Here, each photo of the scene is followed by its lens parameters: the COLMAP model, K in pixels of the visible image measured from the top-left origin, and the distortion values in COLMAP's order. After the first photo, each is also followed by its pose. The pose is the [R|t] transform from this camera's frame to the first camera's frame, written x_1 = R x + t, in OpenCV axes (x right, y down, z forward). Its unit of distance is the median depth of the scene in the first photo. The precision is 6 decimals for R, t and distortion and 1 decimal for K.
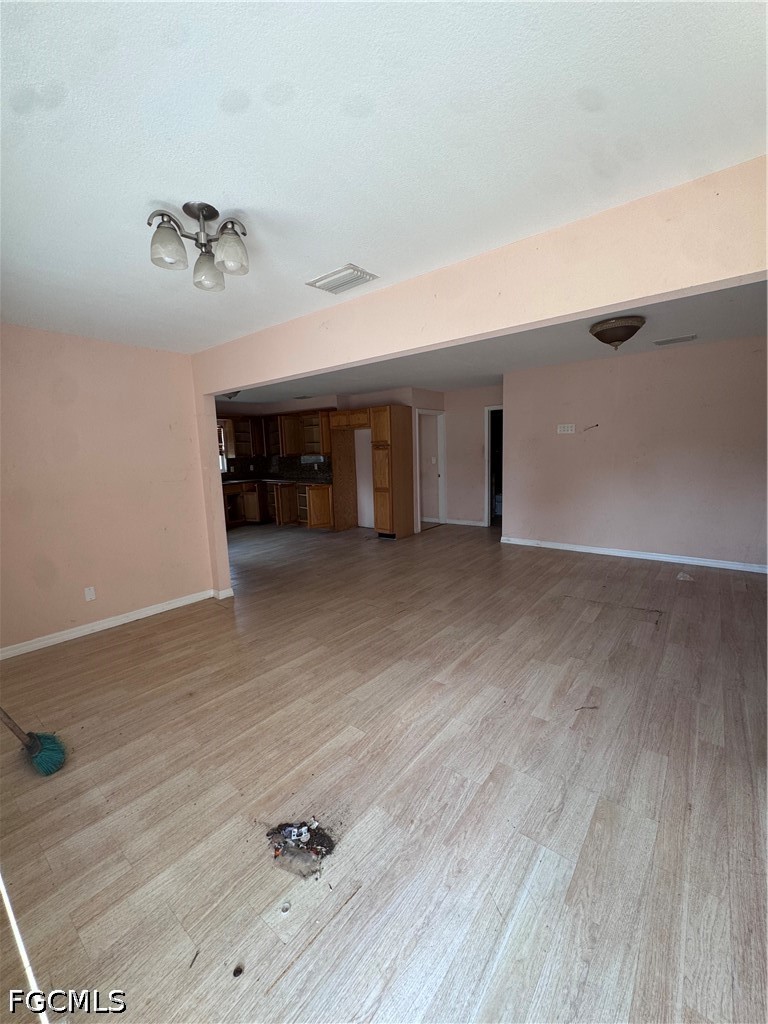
lens RADIAL K [[412.6, 0, 388.8], [0, 412.6, 509.7], [0, 0, 1]] dist [-0.001308, 0.000630]
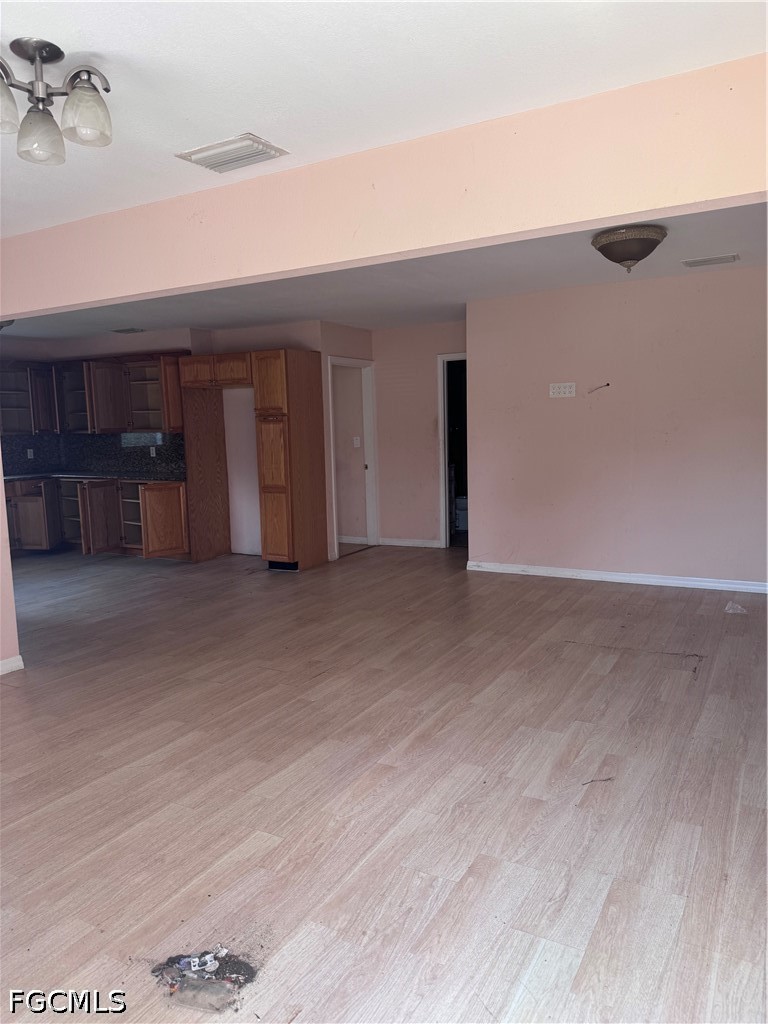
lens RADIAL K [[720.2, 0, 385.9], [0, 720.2, 516.8], [0, 0, 1]] dist [0.071850, -0.069923]
pose [[0.987245, -0.015222, 0.158482, -0.043315], [0.018855, 0.999592, -0.021445, 0.034525], [-0.158091, 0.024159, 0.987129, -0.117490]]
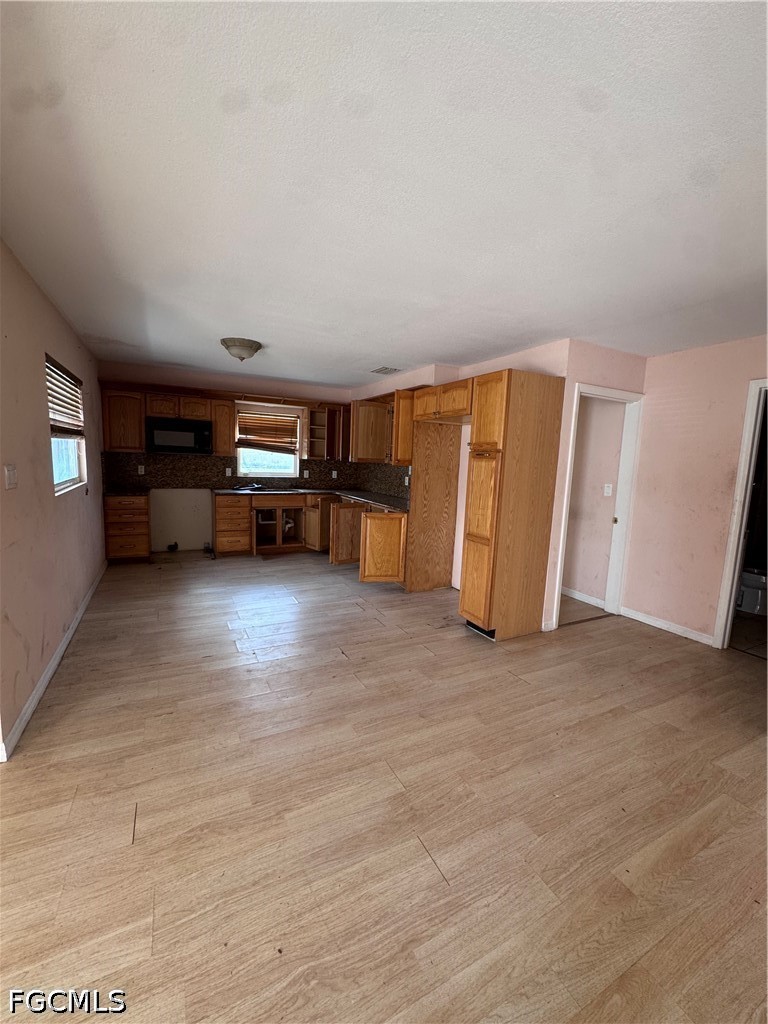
lens RADIAL K [[412.6, 0, 383.5], [0, 412.6, 510.1], [0, 0, 1]] dist [-0.001308, 0.000630]
pose [[0.904195, 0.118388, -0.410384, 0.158931], [-0.129322, 0.991602, 0.001123, -0.131308], [0.407071, 0.052056, 0.911912, 0.939782]]
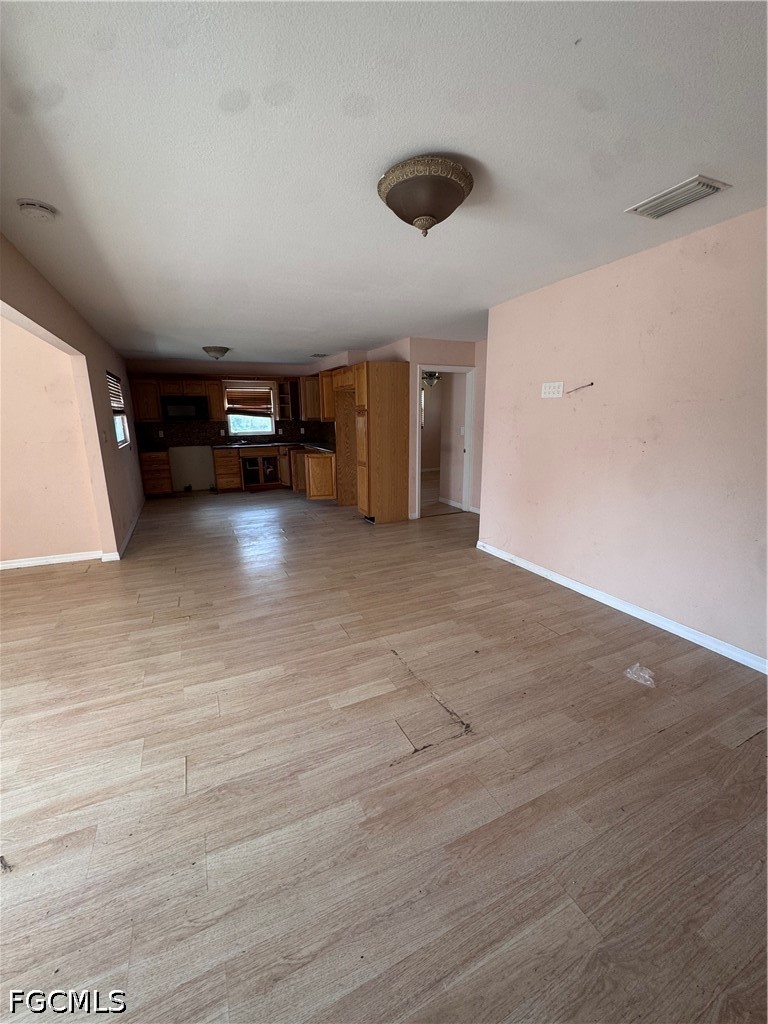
lens RADIAL K [[412.6, 0, 384.5], [0, 412.6, 512.1], [0, 0, 1]] dist [-0.001308, 0.000630]
pose [[0.892432, 0.124785, -0.433583, 0.779878], [-0.083975, 0.990140, 0.112118, -0.094418], [0.443298, -0.063648, 0.894112, 0.489069]]
